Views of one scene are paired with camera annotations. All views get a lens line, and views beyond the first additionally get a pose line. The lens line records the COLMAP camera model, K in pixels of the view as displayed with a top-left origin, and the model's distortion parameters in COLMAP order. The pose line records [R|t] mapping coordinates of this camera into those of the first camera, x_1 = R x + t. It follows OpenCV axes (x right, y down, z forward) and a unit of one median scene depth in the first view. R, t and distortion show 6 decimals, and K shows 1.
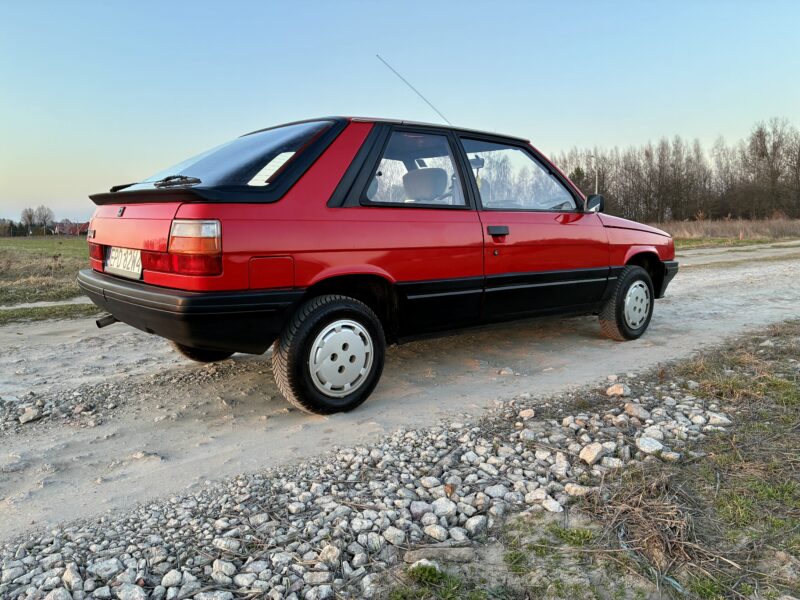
lens RADIAL K [[605.7, 0, 400.7], [0, 605.7, 294.6], [0, 0, 1]] dist [0.046068, -0.050950]
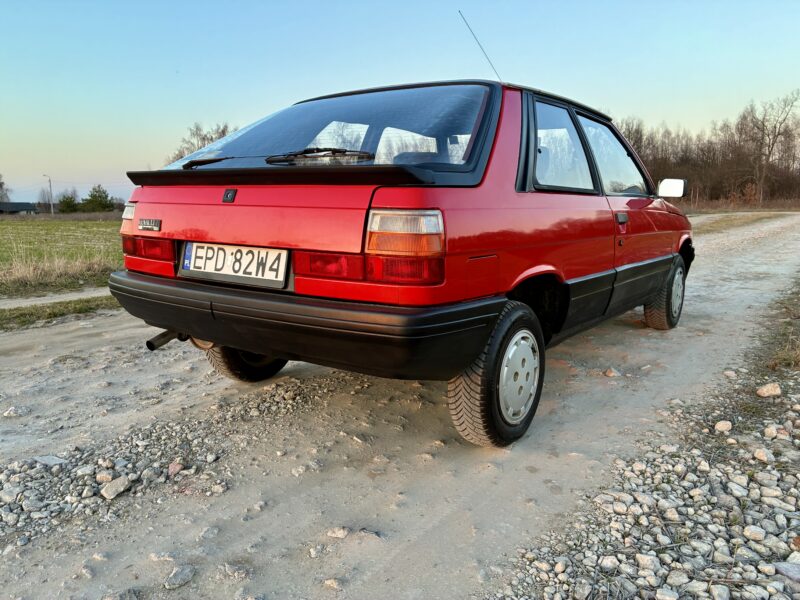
lens RADIAL K [[605.7, 0, 400.7], [0, 605.7, 294.6], [0, 0, 1]] dist [0.046068, -0.050950]
pose [[0.970035, -0.031293, 0.240942, -0.452066], [0.023554, 0.999112, 0.034934, -0.039191], [-0.241821, -0.028213, 0.969911, 0.245321]]
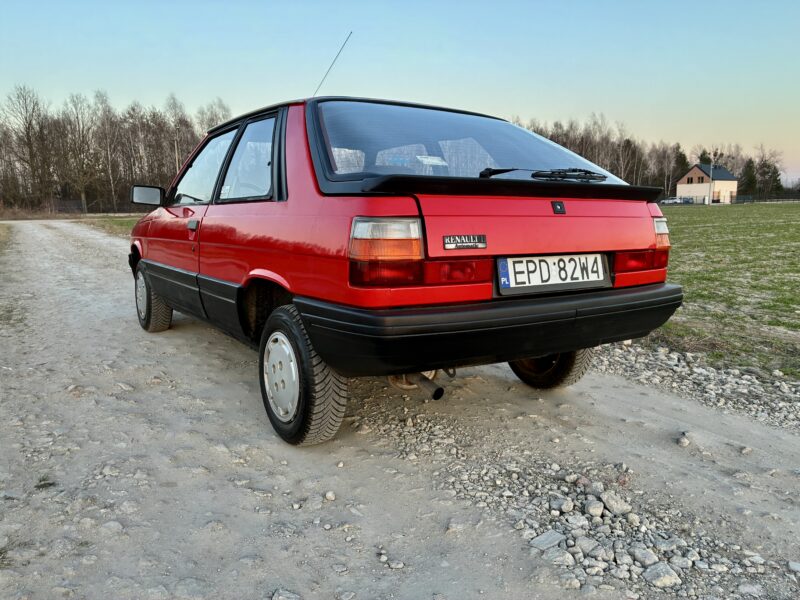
lens RADIAL K [[610.7, 0, 400.0], [0, 610.7, 300.0], [0, 0, 1]] dist [0.050972, -0.065217]
pose [[0.122215, -0.139788, 0.982610, -1.298531], [0.118273, 0.985028, 0.125422, -0.147121], [-0.985431, 0.100888, 0.136918, 1.138089]]
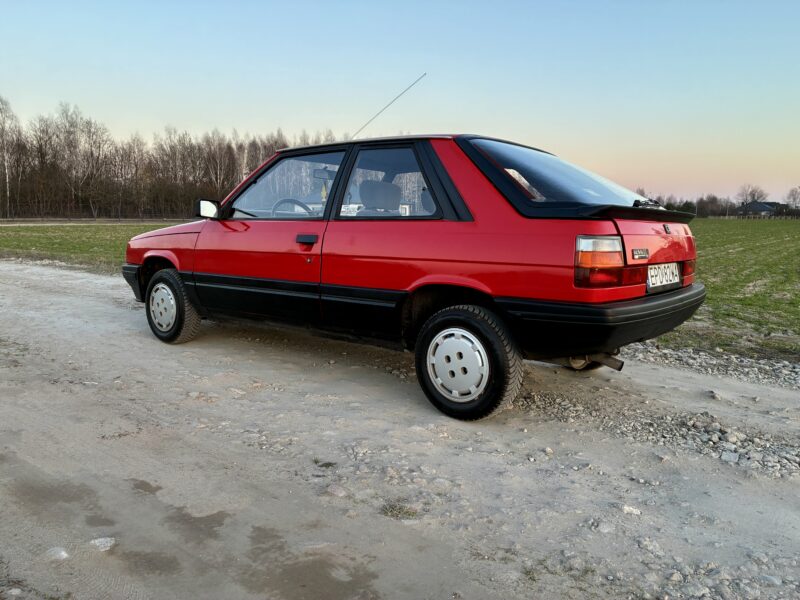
lens RADIAL K [[610.7, 0, 400.0], [0, 610.7, 300.0], [0, 0, 1]] dist [0.050972, -0.065217]
pose [[-0.185806, -0.120814, 0.975131, -1.475925], [0.102801, 0.984576, 0.141573, -0.221203], [-0.977194, 0.126549, -0.170520, 1.705367]]
